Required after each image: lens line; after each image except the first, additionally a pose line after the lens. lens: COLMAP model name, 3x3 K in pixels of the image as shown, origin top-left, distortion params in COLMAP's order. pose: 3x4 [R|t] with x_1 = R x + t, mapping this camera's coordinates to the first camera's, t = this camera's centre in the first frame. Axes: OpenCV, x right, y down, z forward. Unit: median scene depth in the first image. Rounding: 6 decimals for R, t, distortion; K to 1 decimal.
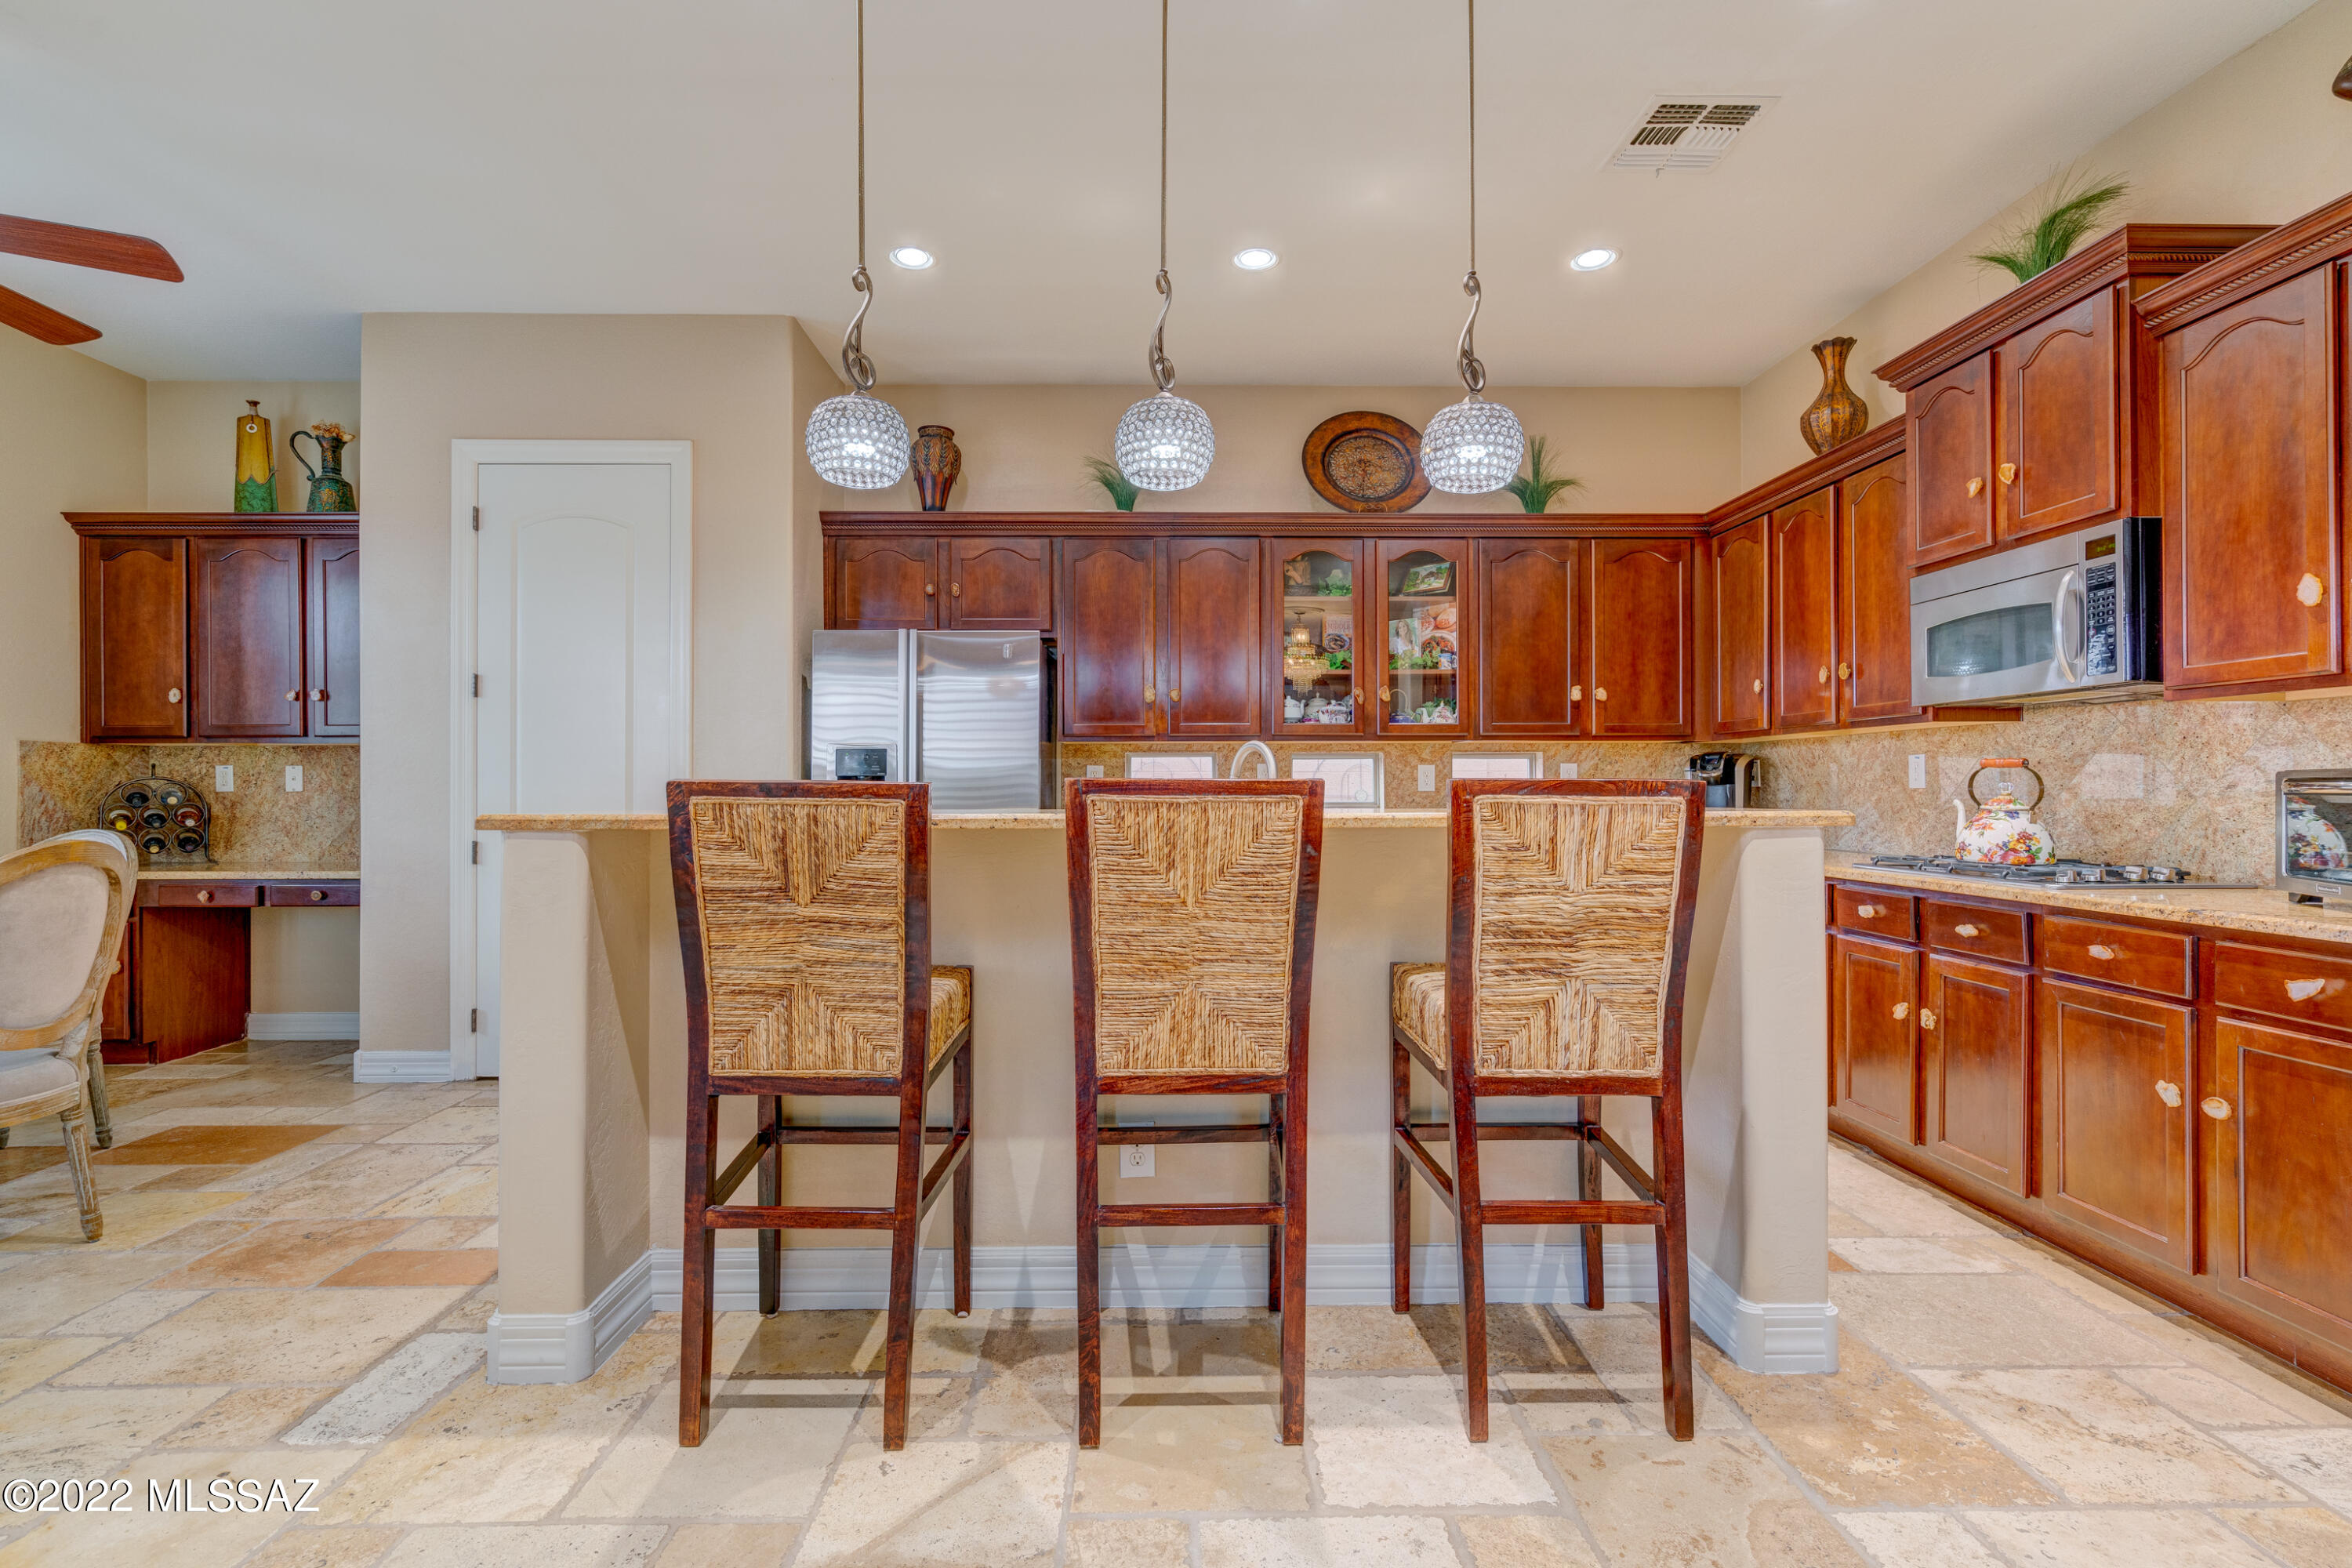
lens RADIAL K [[1052.7, 0, 1159.7], [0, 1052.7, 786.7], [0, 0, 1]] dist [-0.000520, -0.000089]
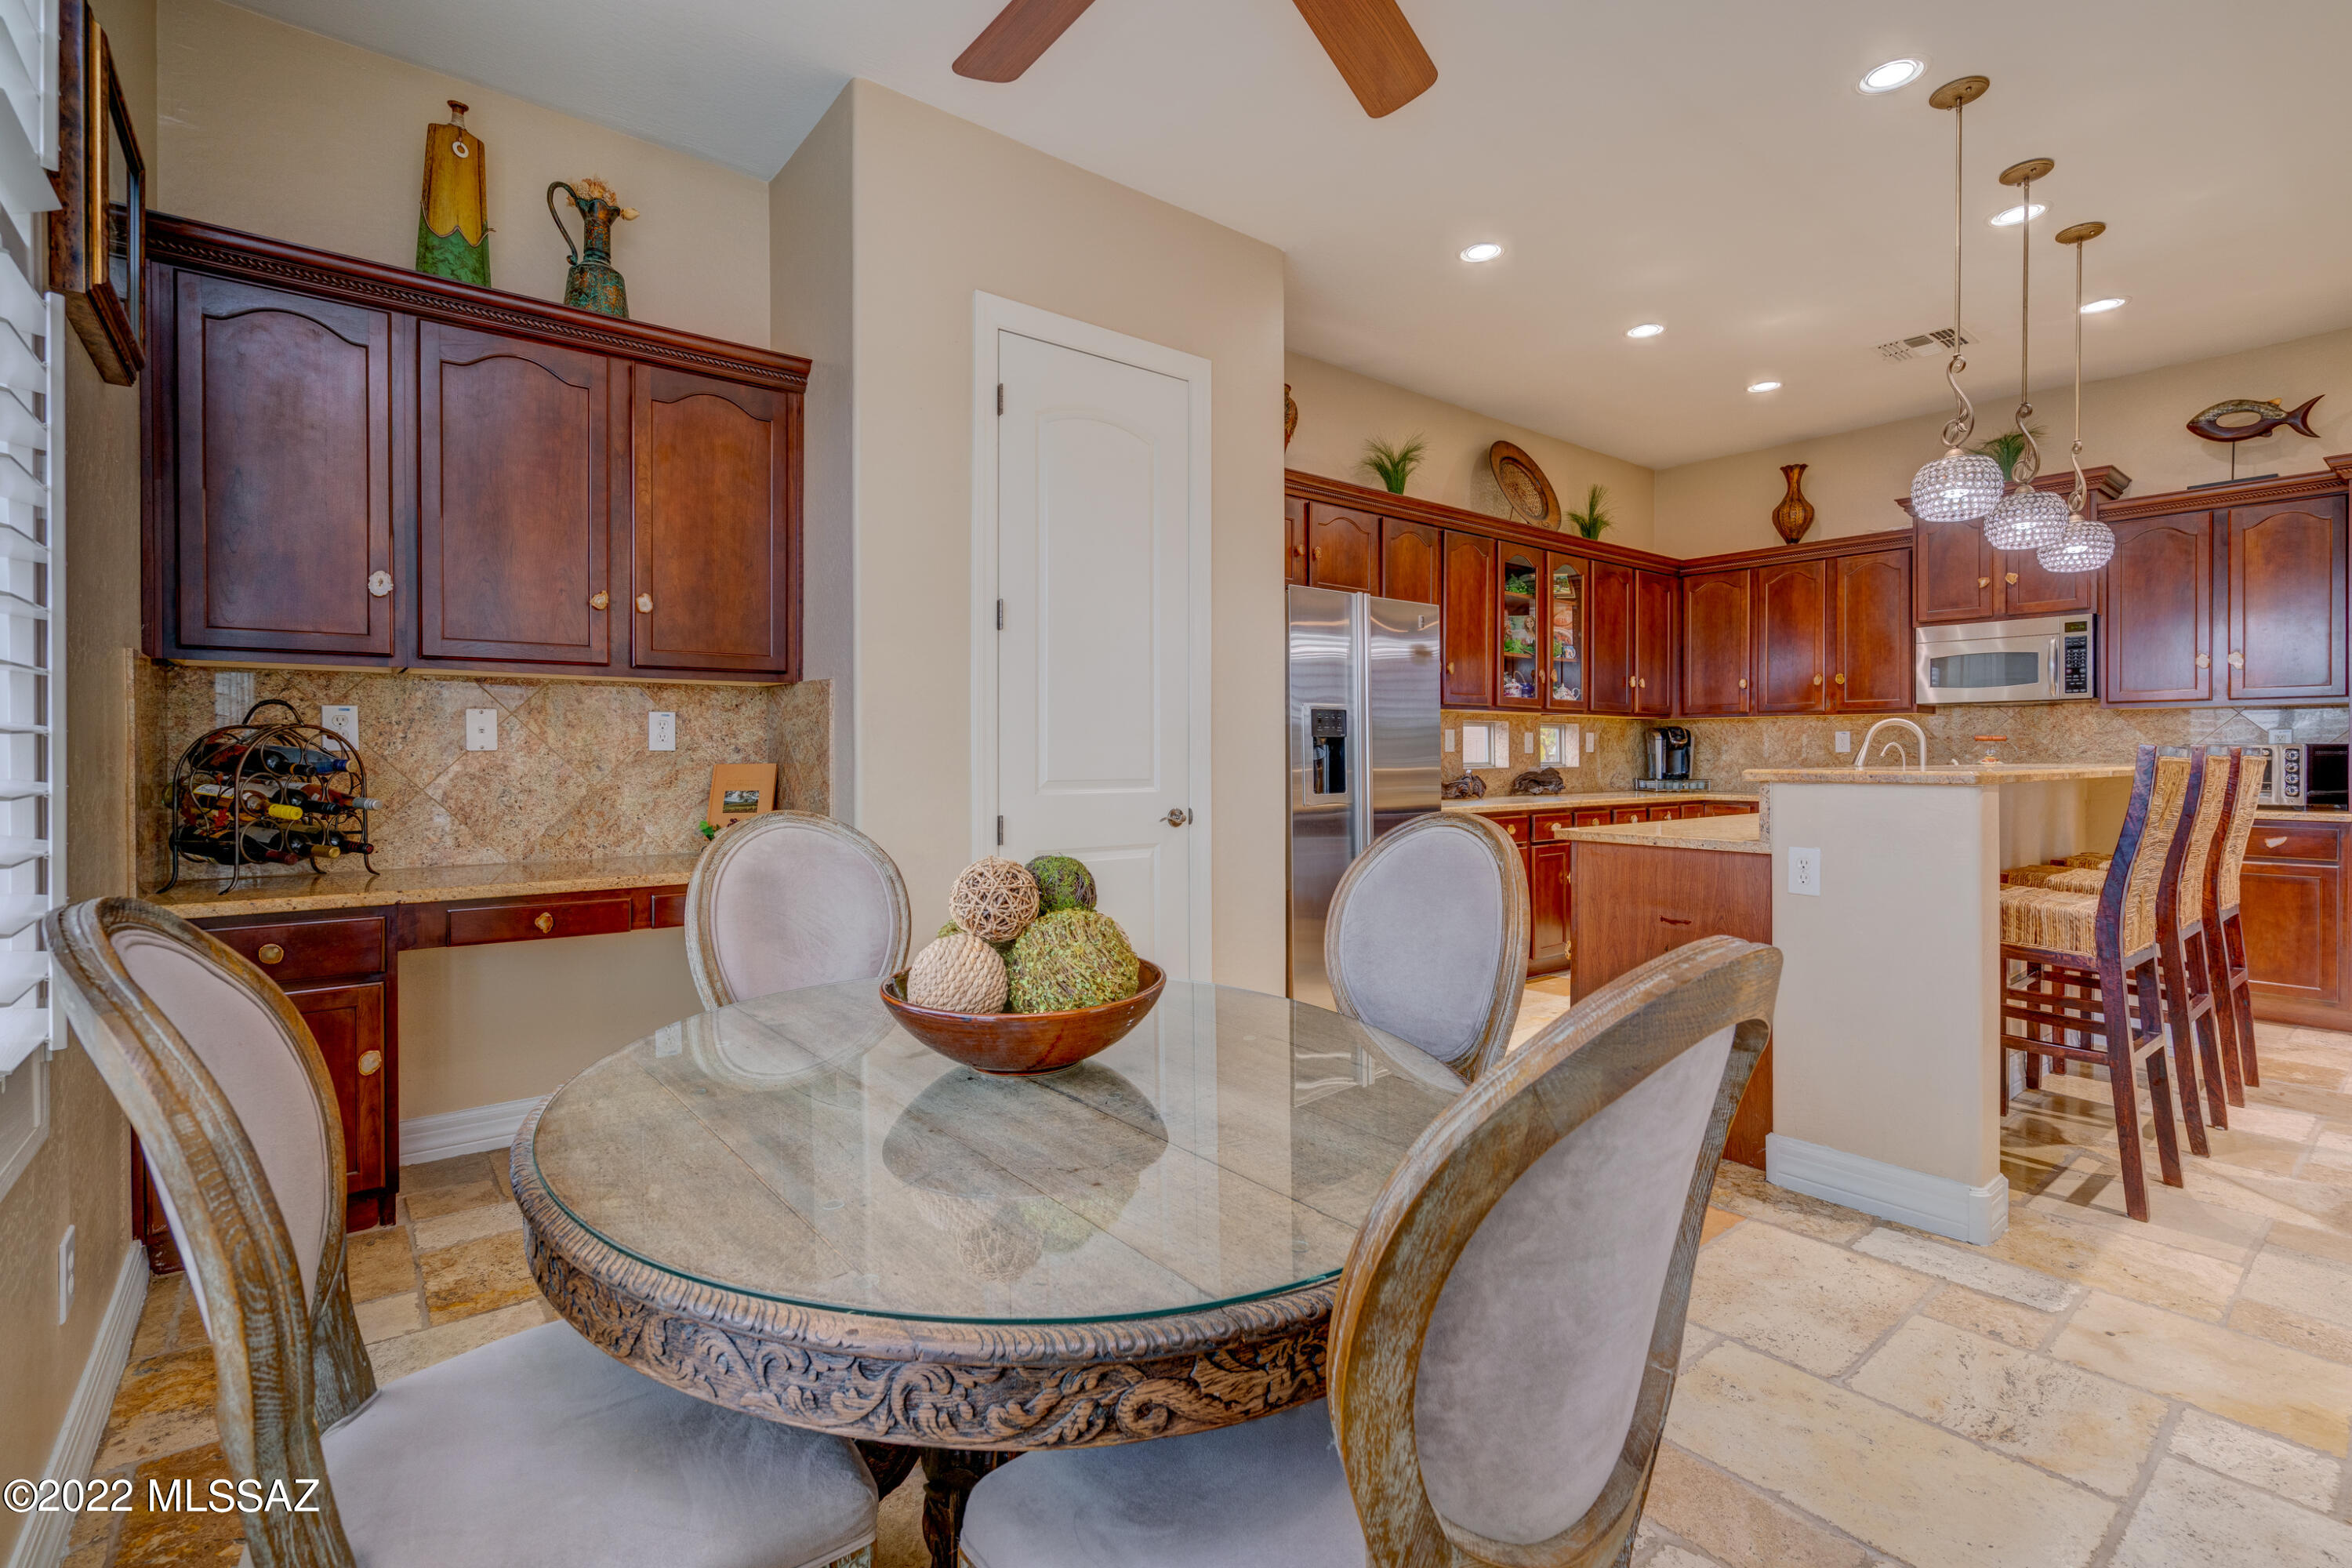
lens RADIAL K [[1072.1, 0, 1166.6], [0, 1072.1, 757.1], [0, 0, 1]] dist [0.000751, 0.000768]
pose [[0.792141, -0.000334, 0.610337, -0.970014], [-0.004330, 0.999972, 0.006167, 0.002932], [-0.610322, -0.007527, 0.792118, 0.276868]]
